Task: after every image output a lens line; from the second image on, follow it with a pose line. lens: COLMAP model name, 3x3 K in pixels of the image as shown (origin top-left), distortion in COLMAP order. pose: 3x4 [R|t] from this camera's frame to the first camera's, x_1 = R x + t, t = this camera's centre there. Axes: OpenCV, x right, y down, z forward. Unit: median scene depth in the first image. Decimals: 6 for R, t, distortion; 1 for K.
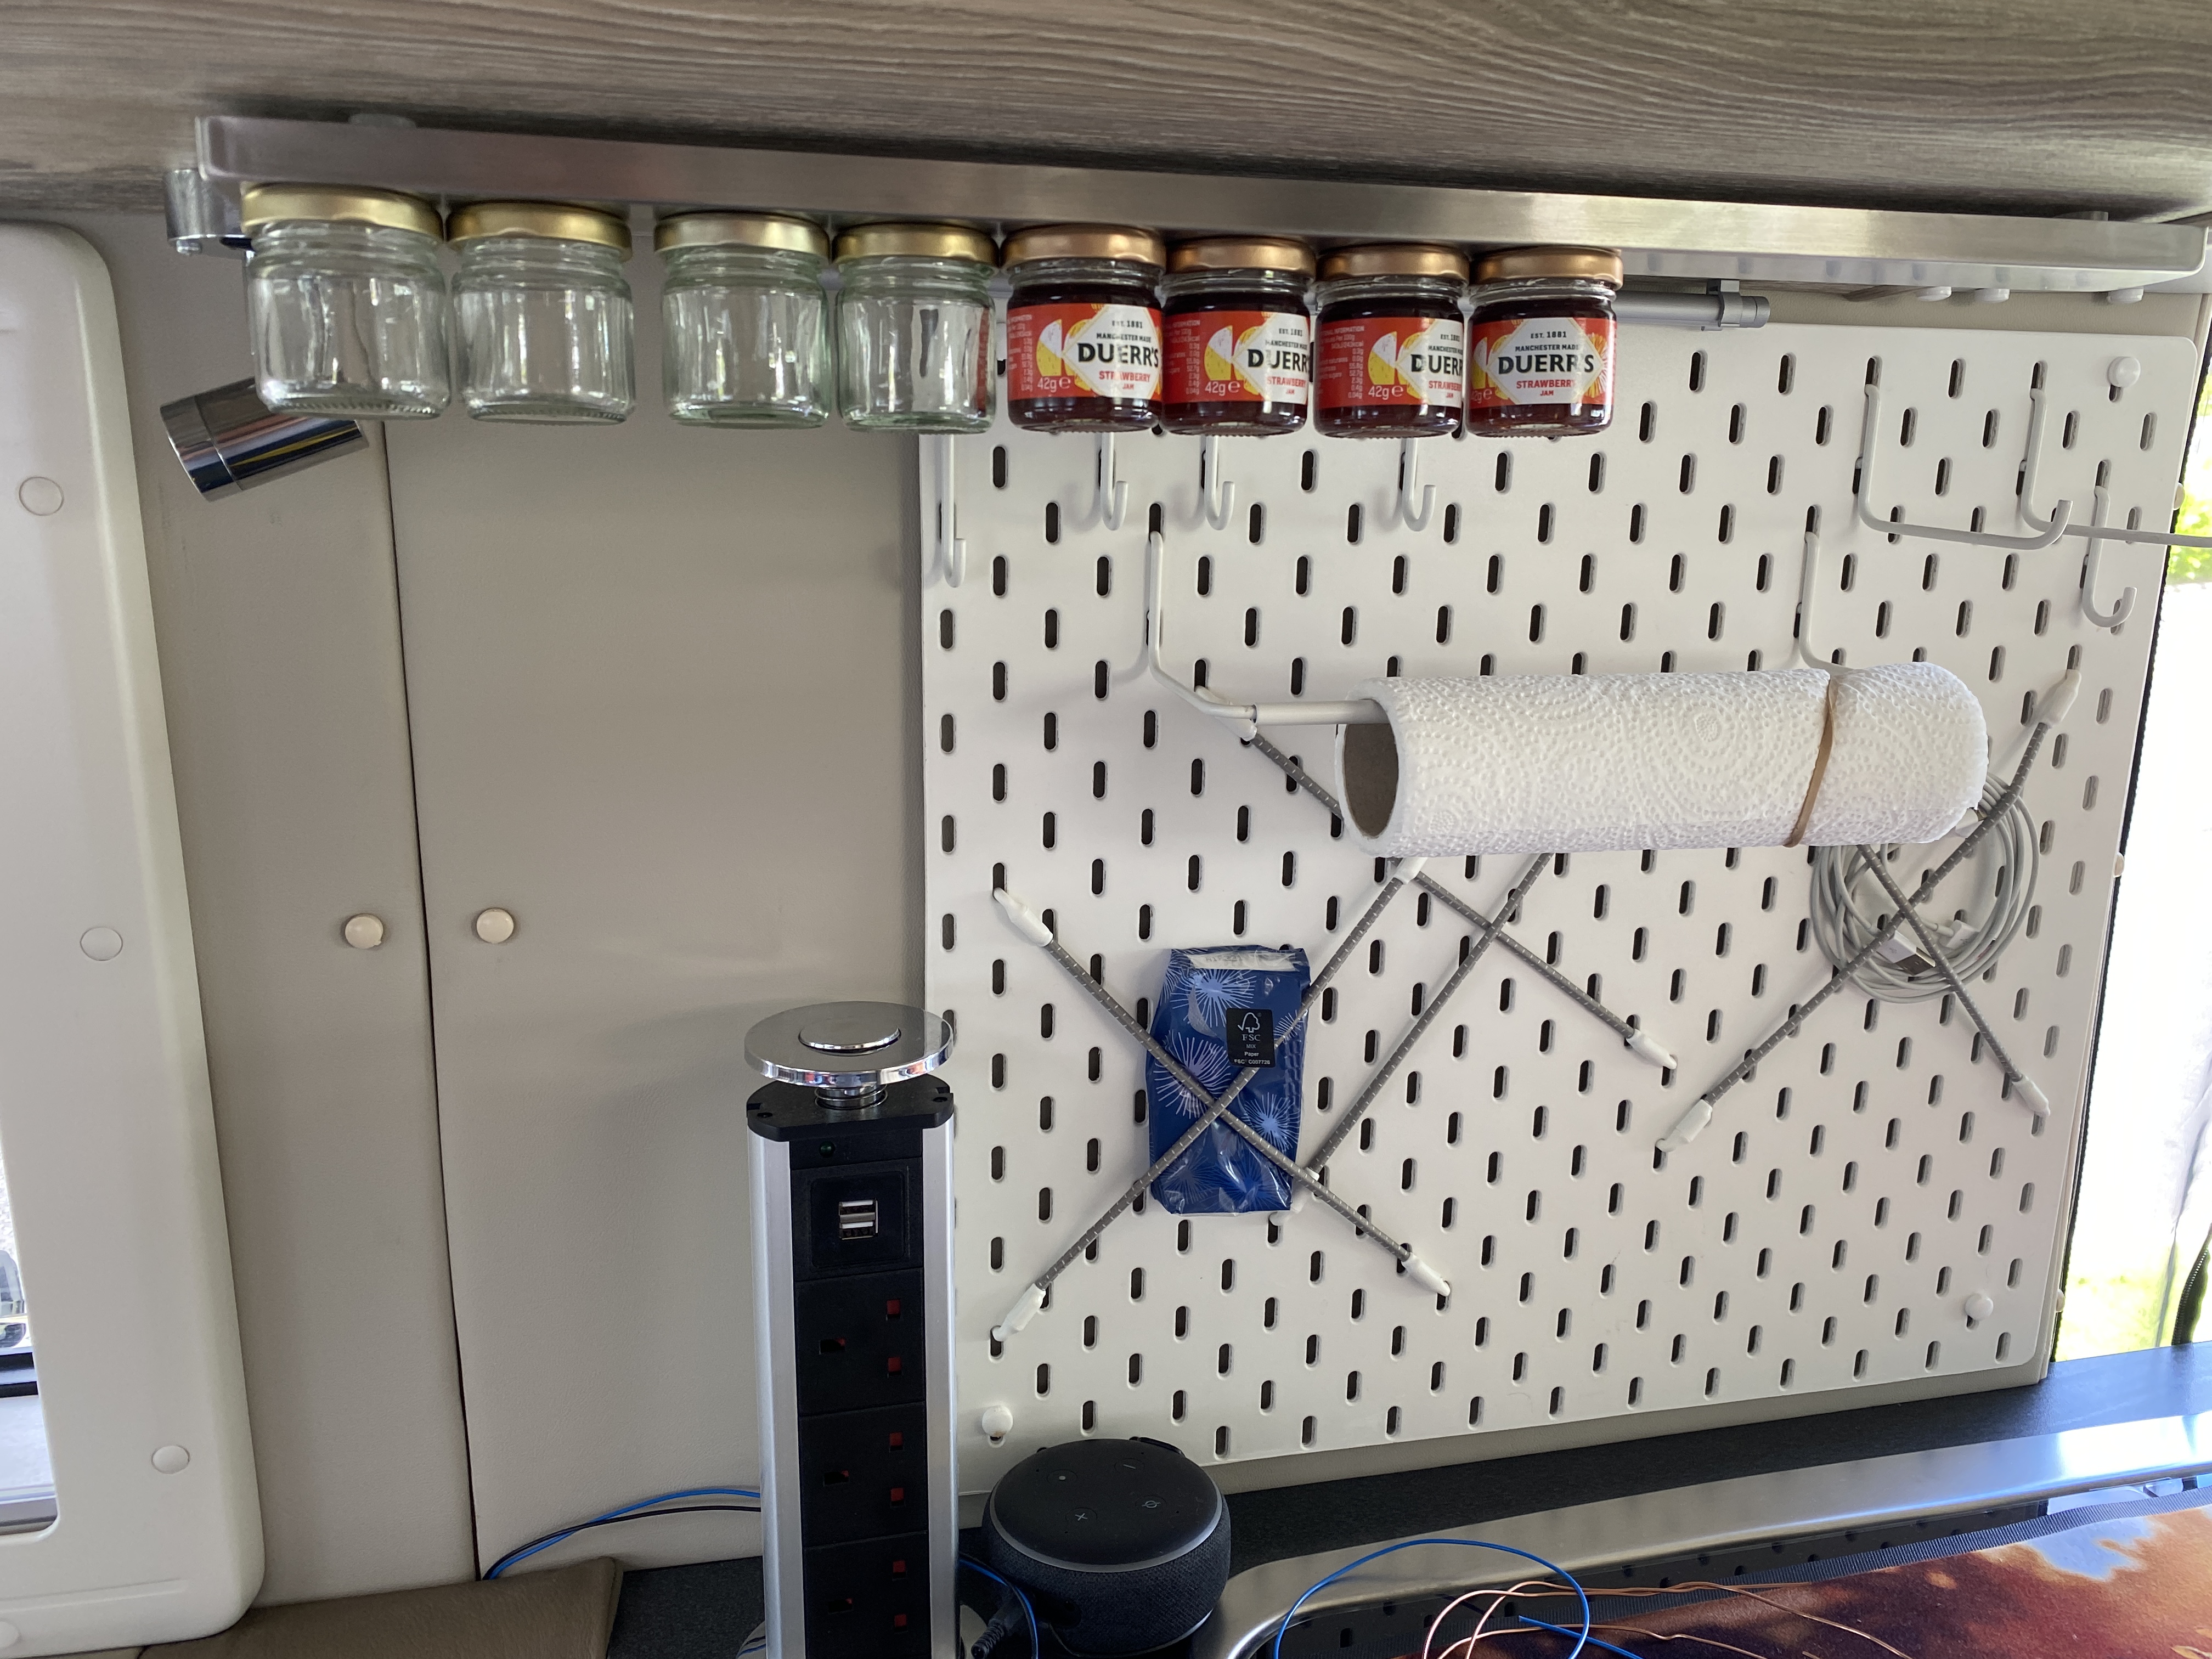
lens RADIAL K [[1682.9, 0, 1110.5], [0, 1682.9, 835.7], [0, 0, 1]] dist [-0.007711, -0.006540]
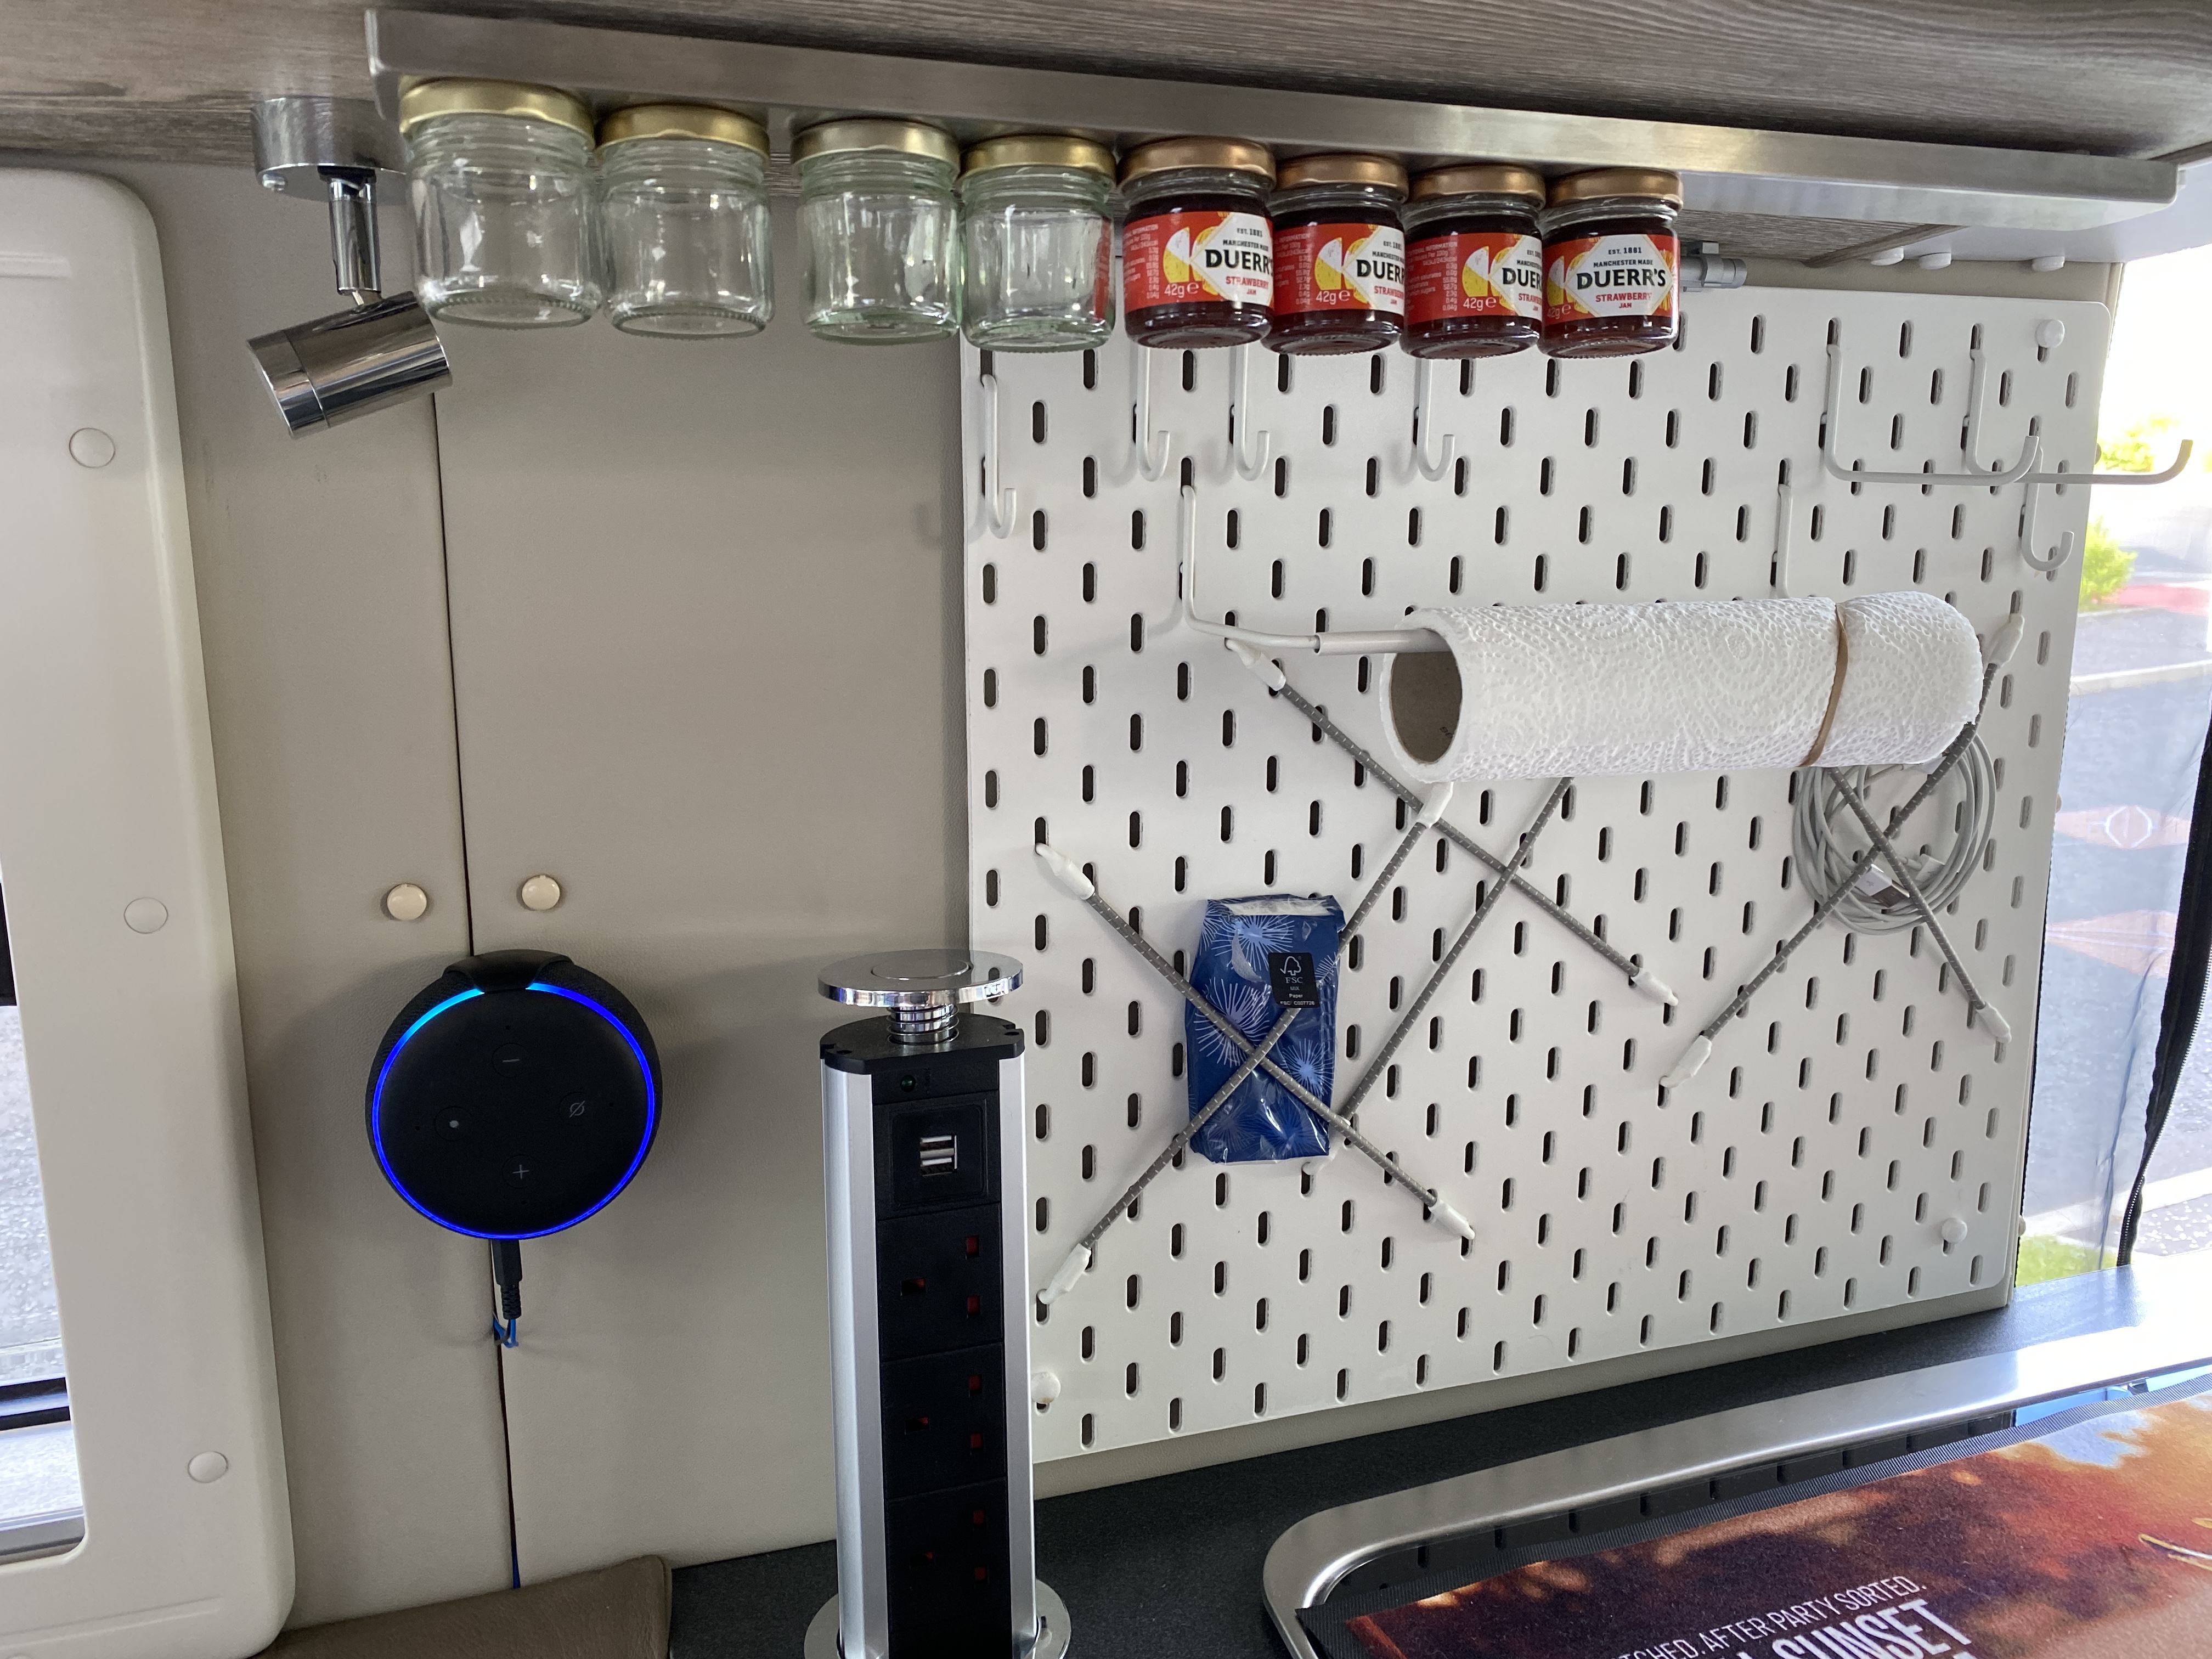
lens RADIAL K [[1677.5, 0, 1100.1], [0, 1677.5, 822.0], [0, 0, 1]] dist [-0.011375, -0.003450]
pose [[0.995616, -0.036076, 0.086301, -0.115175], [0.039956, 0.998247, -0.043658, 0.063059], [-0.084574, 0.046914, 0.995312, -0.003696]]
